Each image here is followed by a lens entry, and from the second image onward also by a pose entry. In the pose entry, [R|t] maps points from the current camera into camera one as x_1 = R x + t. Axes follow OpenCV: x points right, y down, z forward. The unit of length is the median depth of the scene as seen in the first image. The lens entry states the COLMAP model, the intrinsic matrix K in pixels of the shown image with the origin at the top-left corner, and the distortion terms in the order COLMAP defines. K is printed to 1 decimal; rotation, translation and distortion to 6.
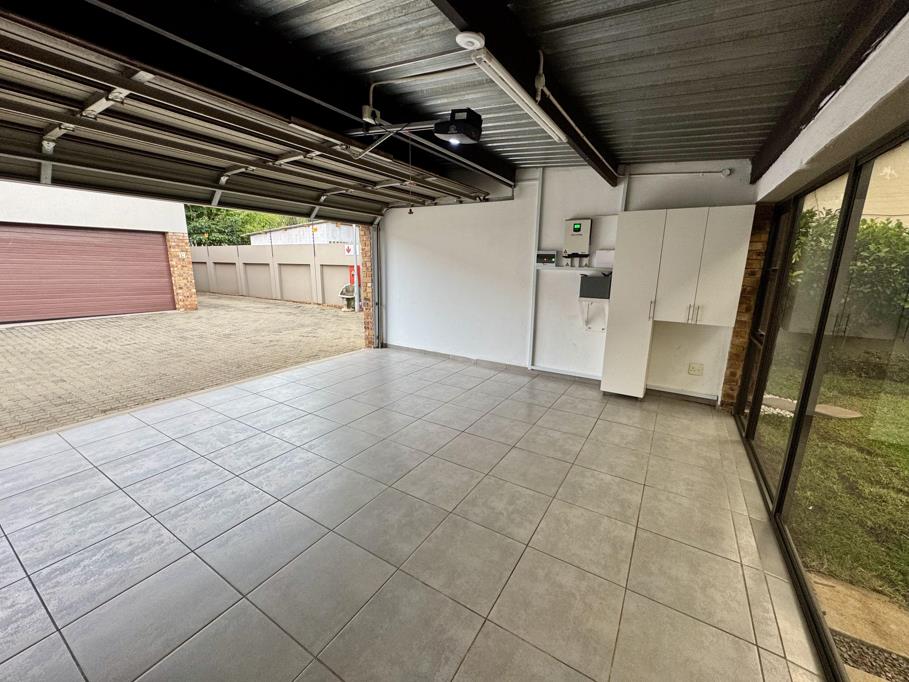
lens RADIAL K [[362.2, 0, 454.5], [0, 362.2, 341.0], [0, 0, 1]] dist [-0.002606, 0.000128]
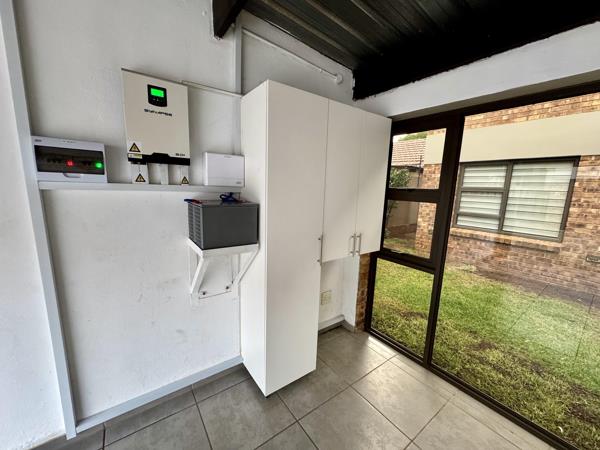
lens RADIAL K [[239.1, 0, 300.0], [0, 239.1, 225.0], [0, 0, 1]] dist [-0.002606, 0.000128]
pose [[0.379325, -0.152326, 0.912639, 0.114054], [0.170504, 0.980971, 0.092863, -0.154608], [-0.909418, 0.120384, 0.398079, 0.739154]]
